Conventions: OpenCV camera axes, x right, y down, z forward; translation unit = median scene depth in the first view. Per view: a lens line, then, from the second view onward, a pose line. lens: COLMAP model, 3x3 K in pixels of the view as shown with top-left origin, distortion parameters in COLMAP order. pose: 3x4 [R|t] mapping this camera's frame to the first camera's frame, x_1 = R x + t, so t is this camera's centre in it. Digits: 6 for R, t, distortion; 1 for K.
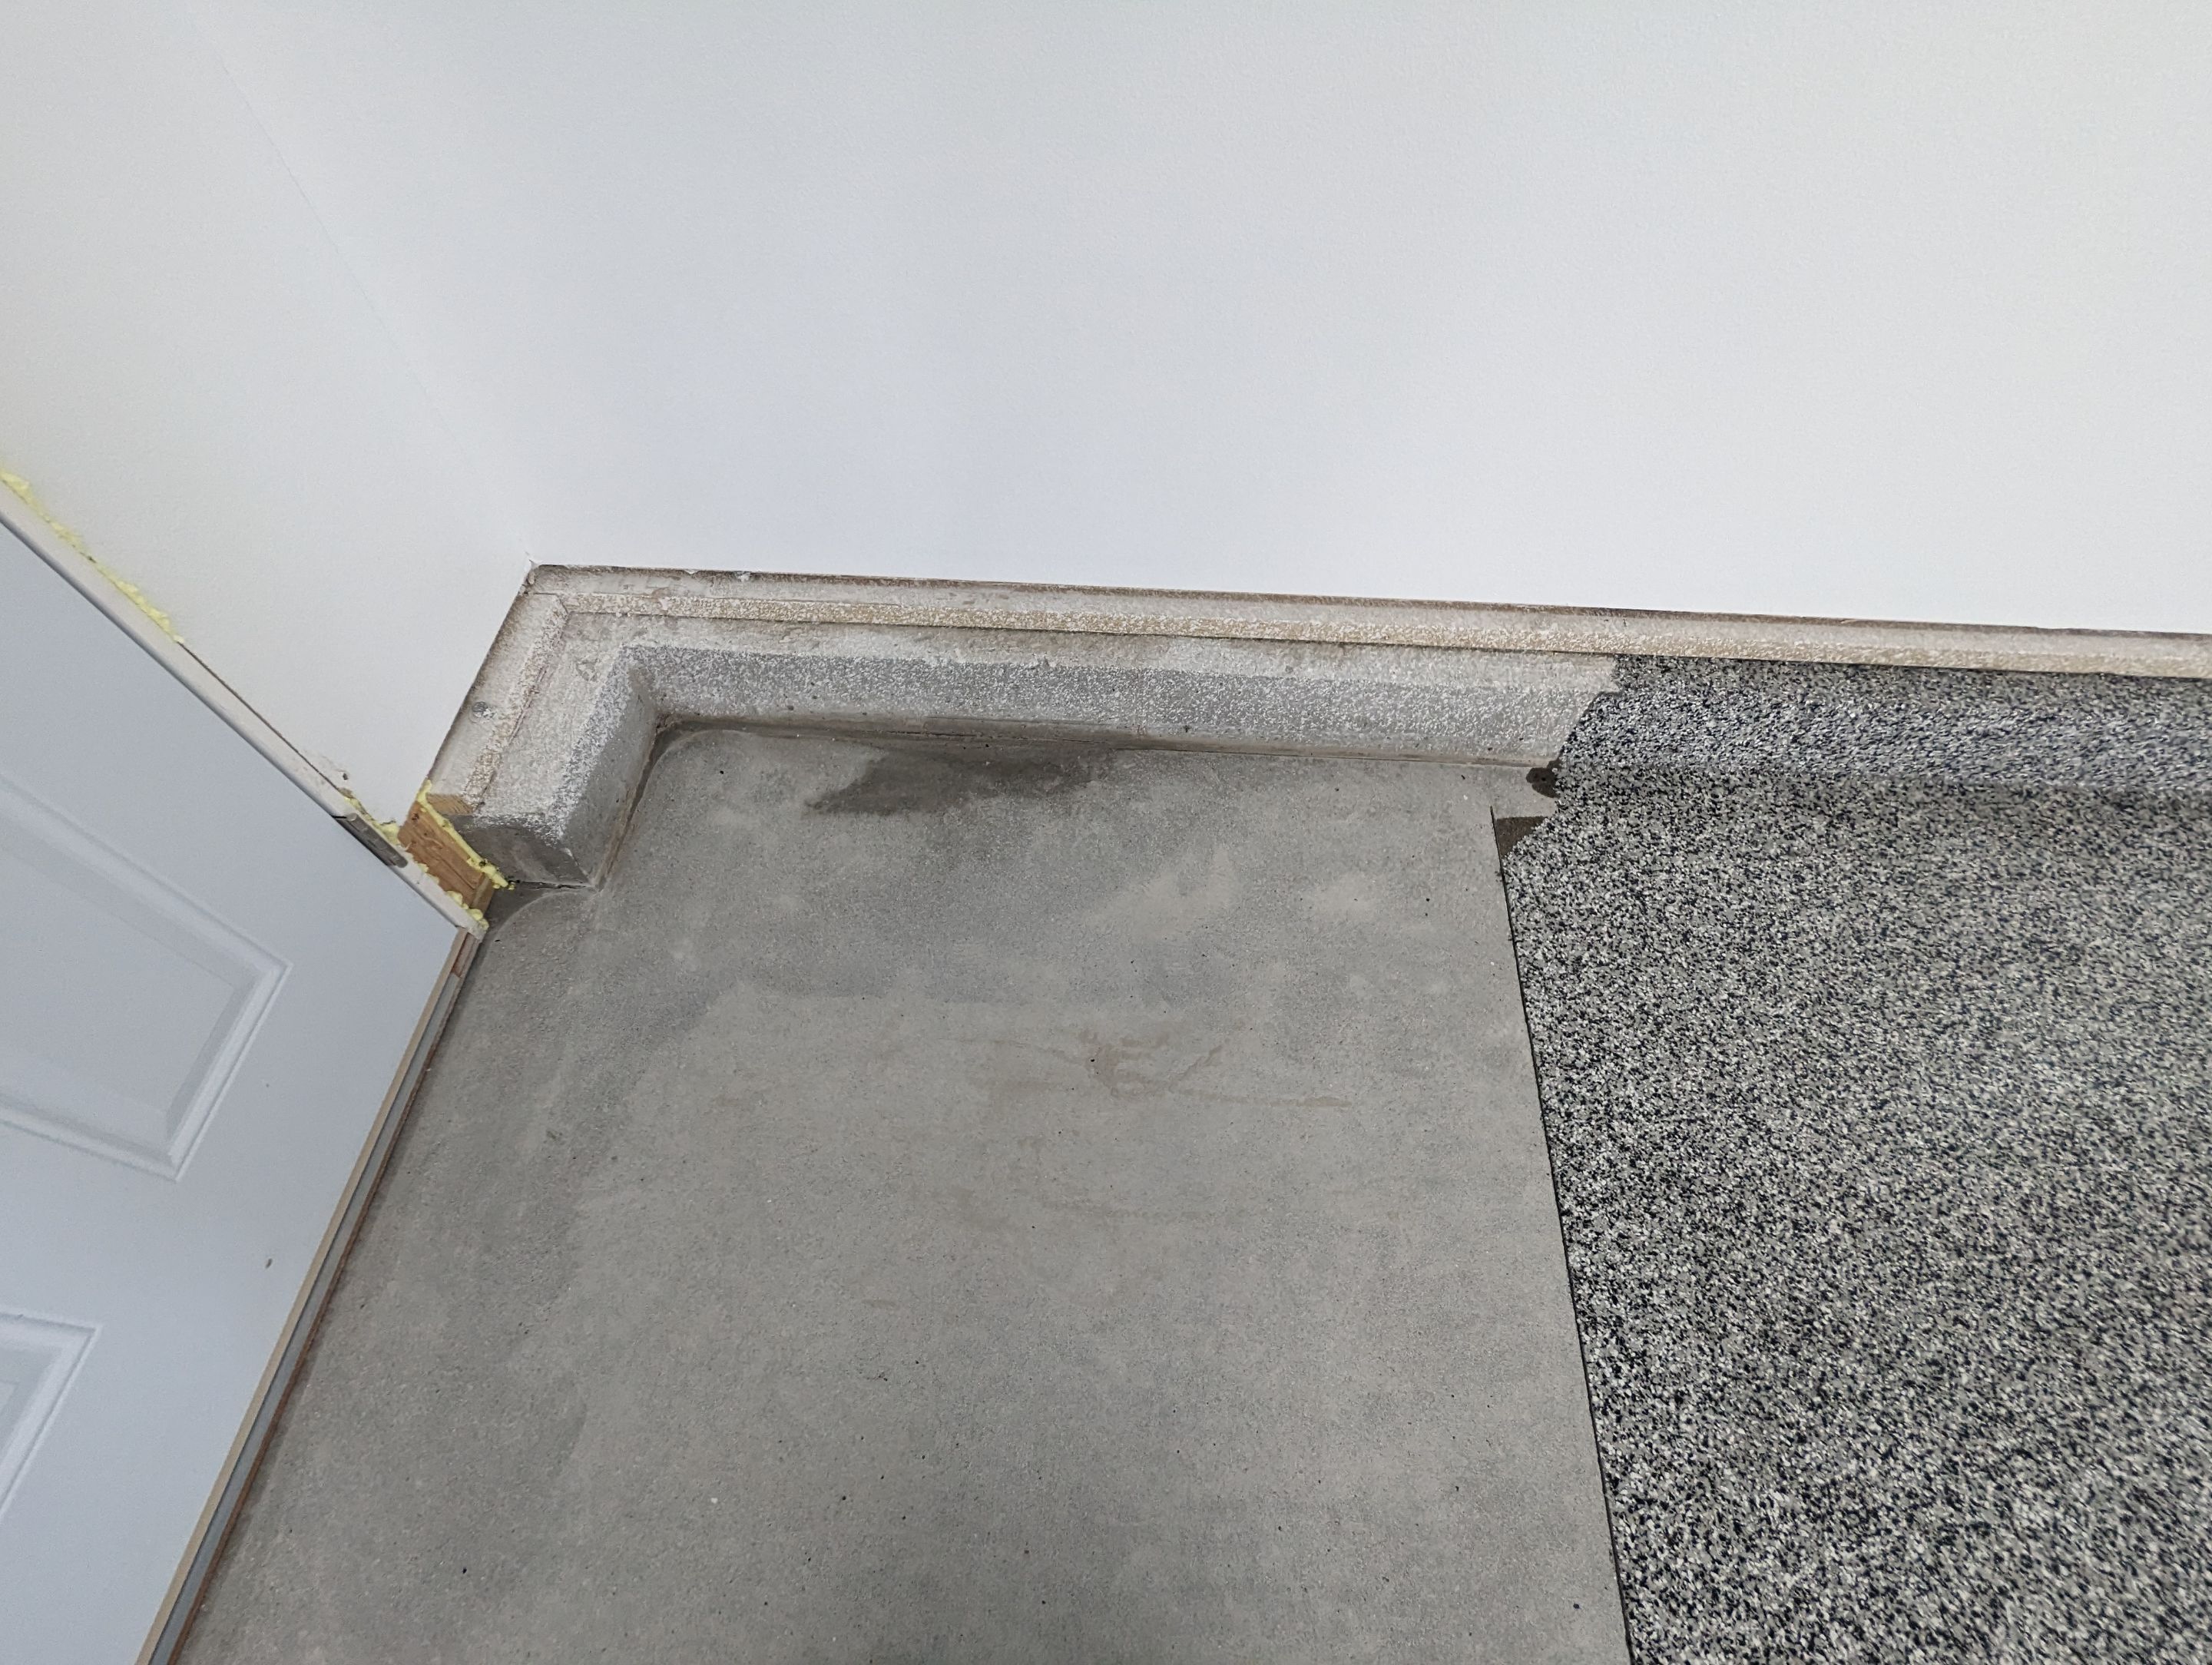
lens RADIAL K [[1040.7, 0, 1104.7], [0, 1040.7, 833.0], [0, 0, 1]] dist [-0.002023, -0.000849]
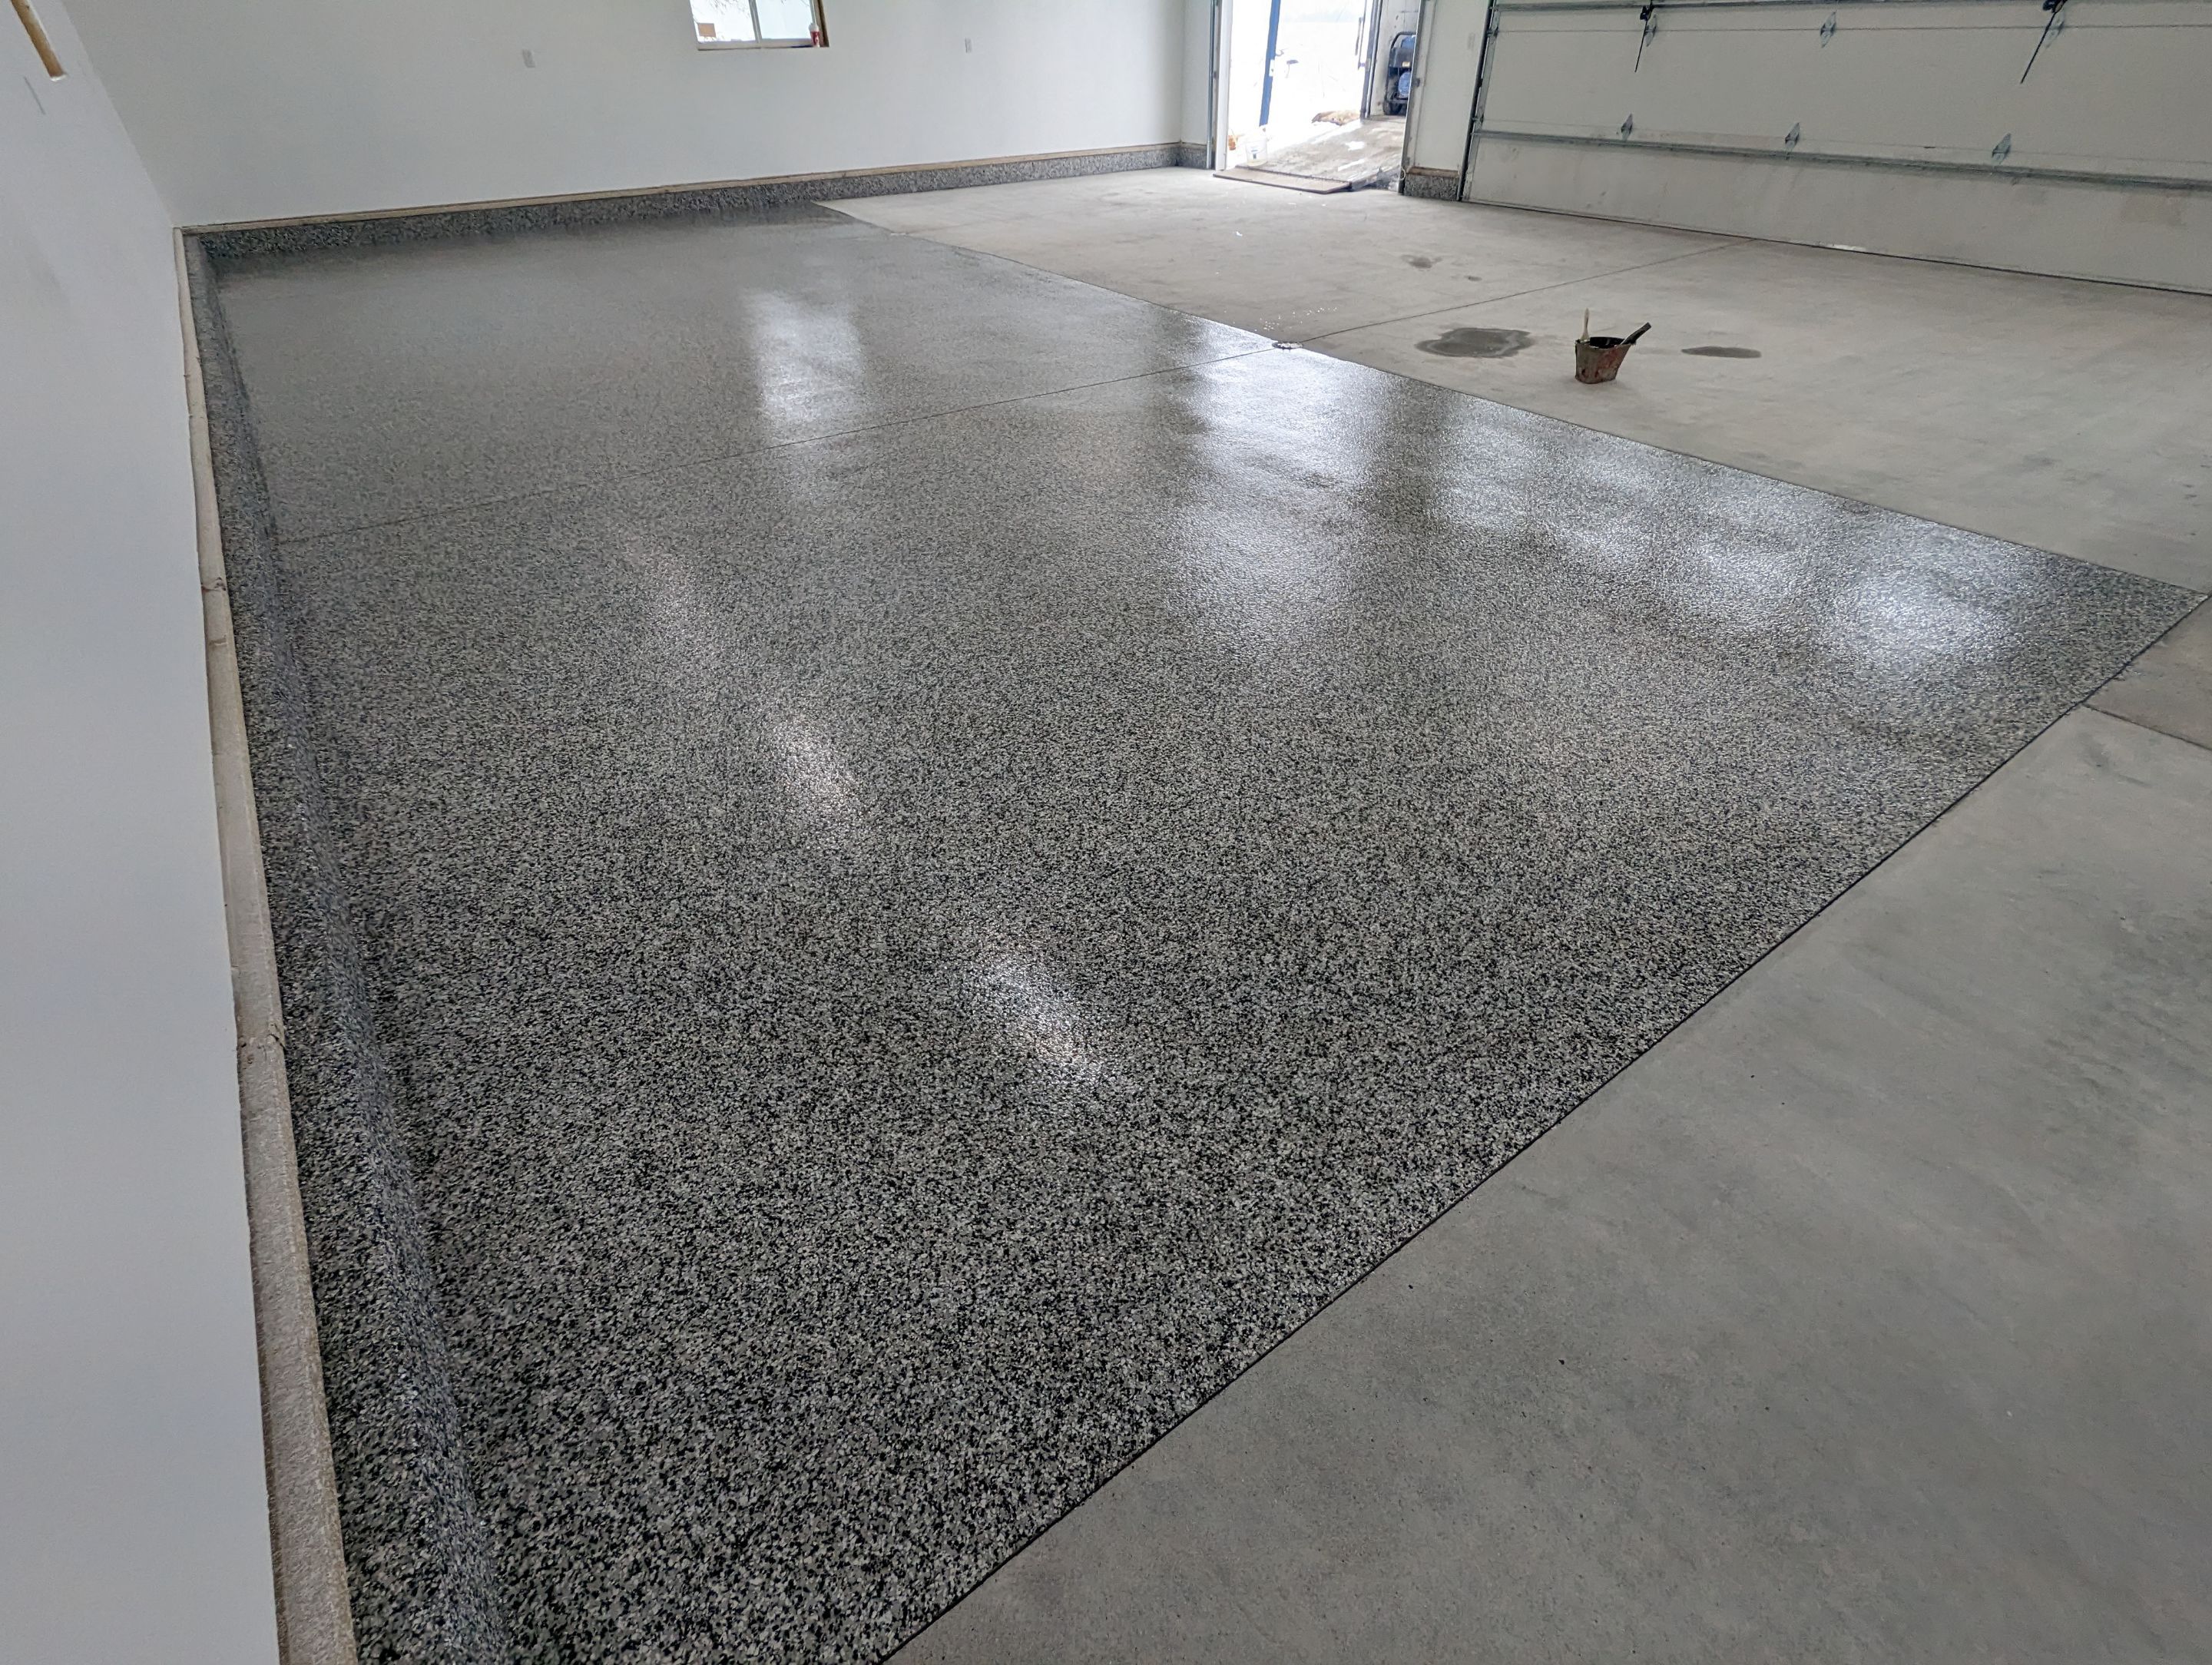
lens RADIAL K [[1040.7, 0, 1112.3], [0, 1040.7, 839.8], [0, 0, 1]] dist [-0.002023, -0.000849]
pose [[-0.634884, -0.468302, 0.614504, 0.119792], [0.658109, 0.088867, 0.747660, -0.424611], [-0.404740, 0.879088, 0.251774, 0.257852]]
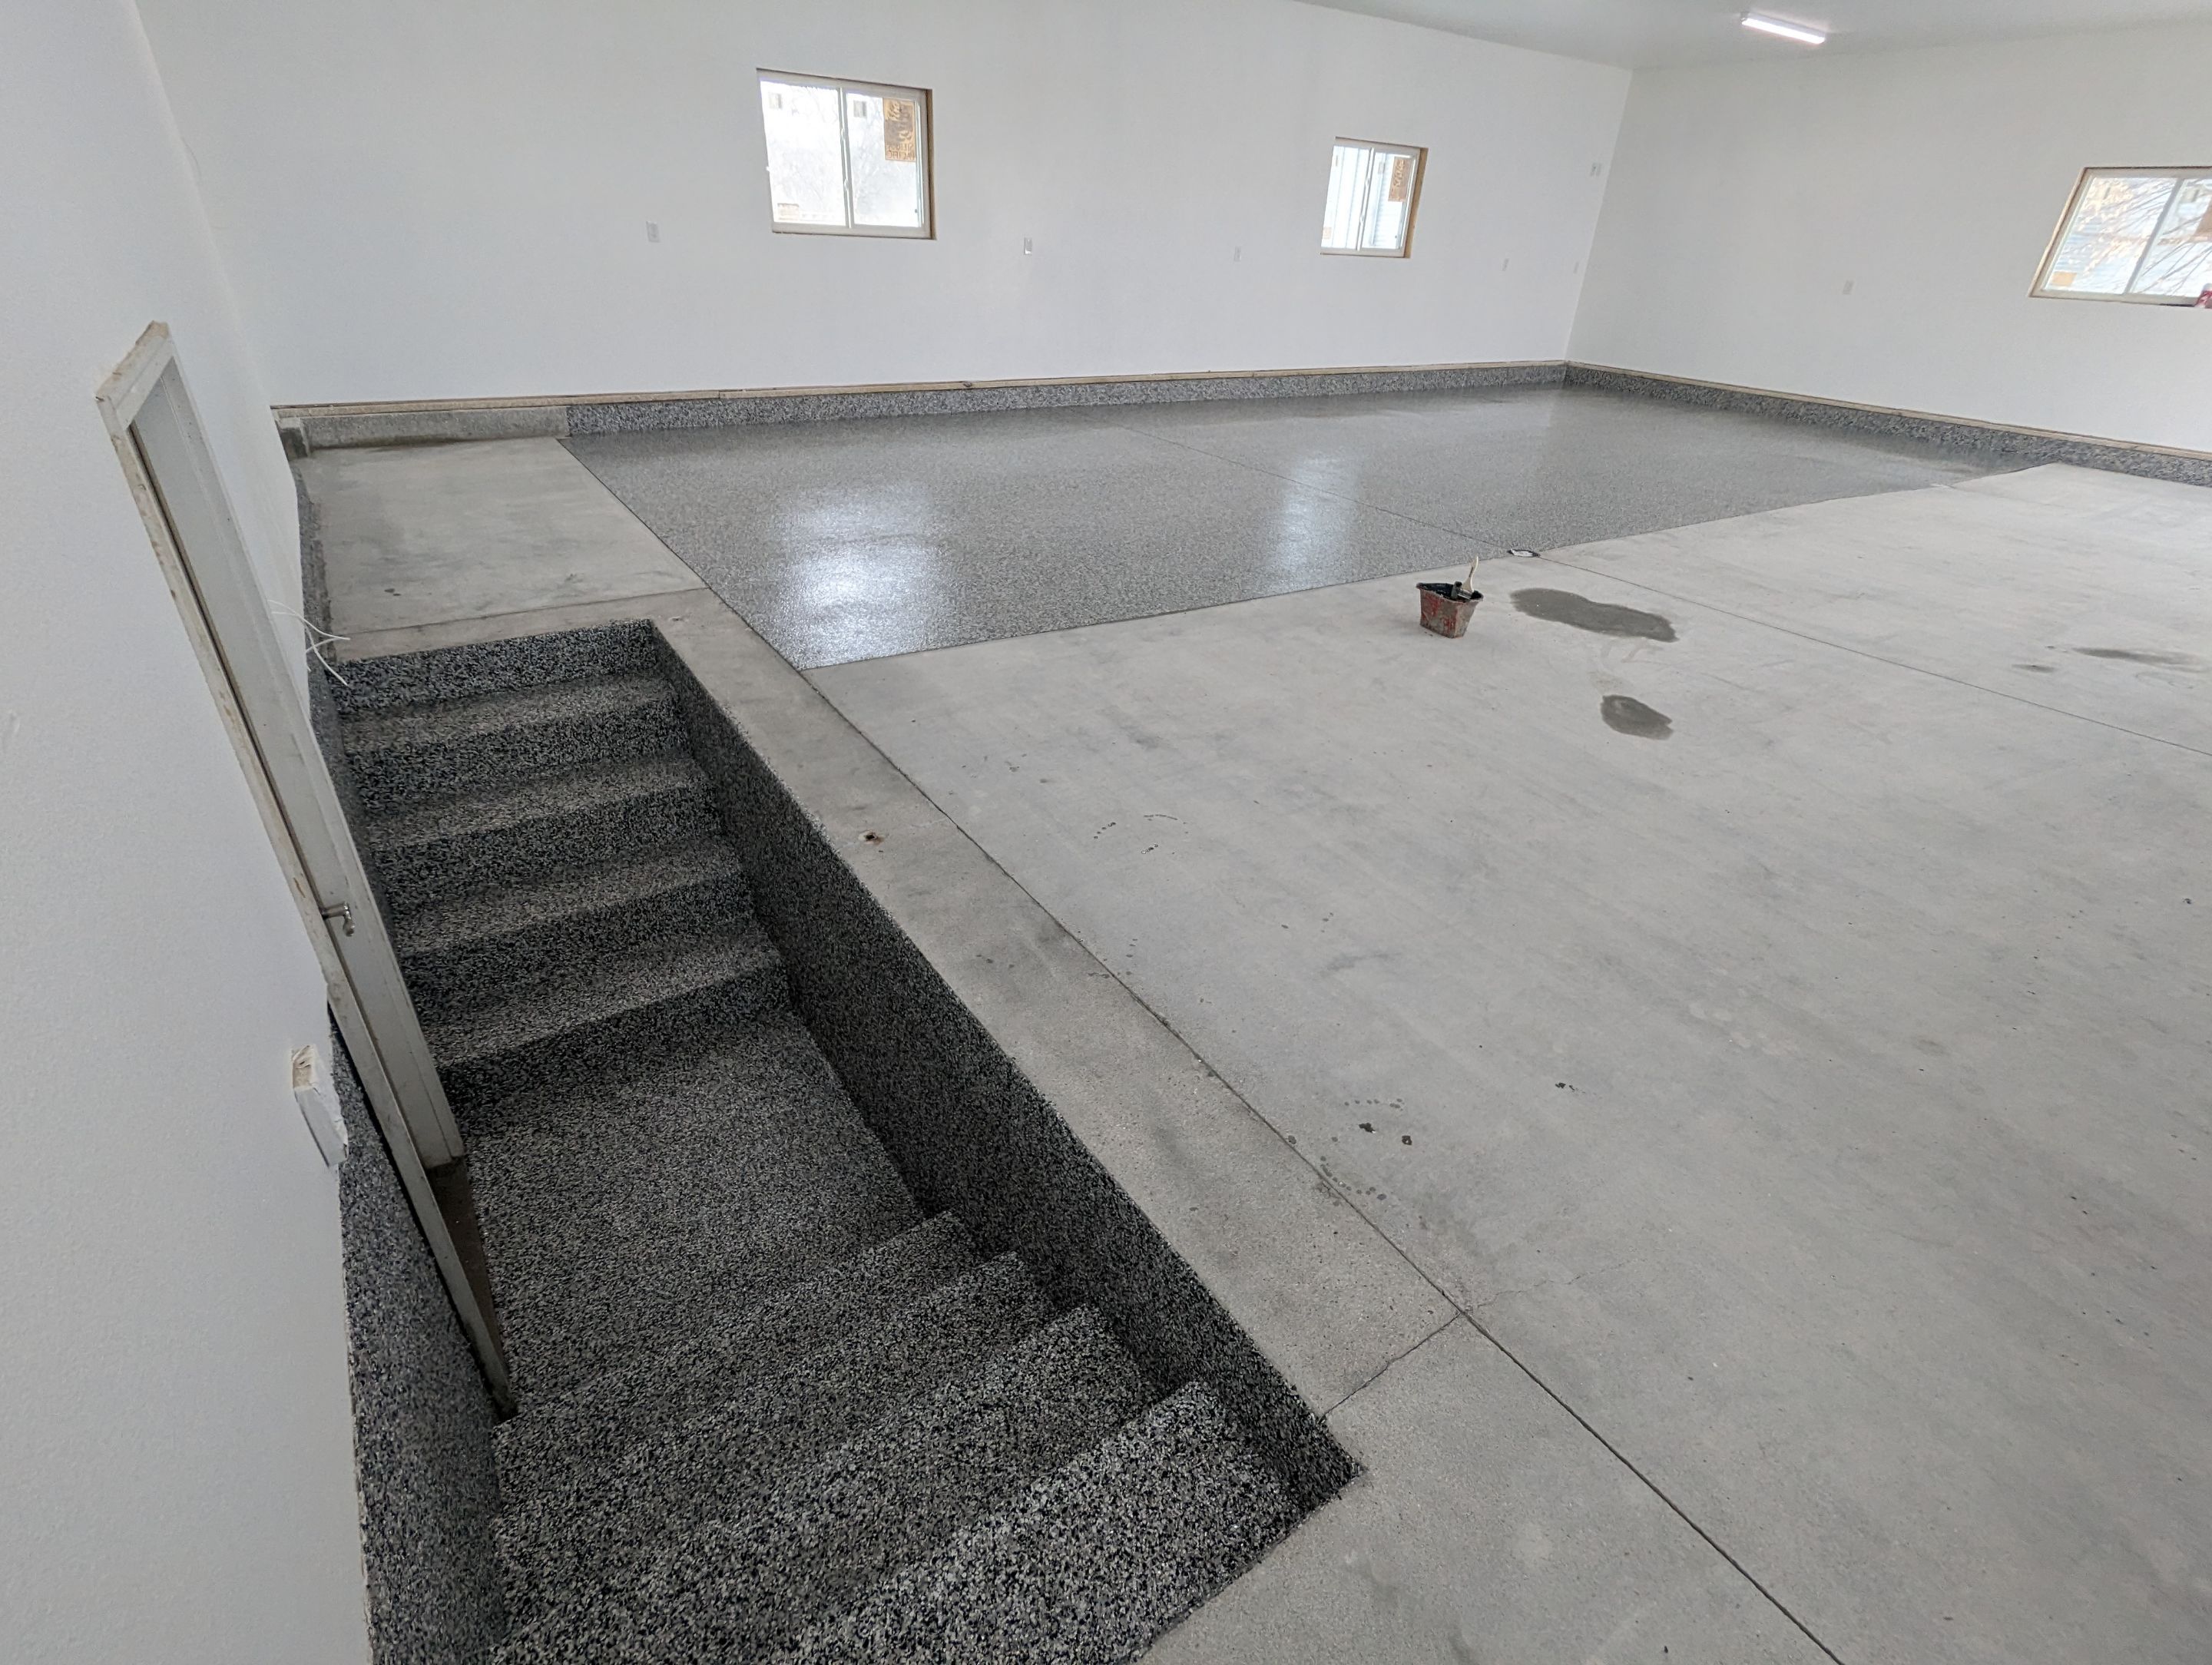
lens RADIAL K [[1040.7, 0, 1109.6], [0, 1040.7, 825.2], [0, 0, 1]] dist [-0.002023, -0.000849]
pose [[0.793368, -0.269503, 0.545834, -0.050144], [0.484738, 0.822088, -0.298664, 0.565552], [-0.368233, 0.501537, 0.782857, -0.383998]]
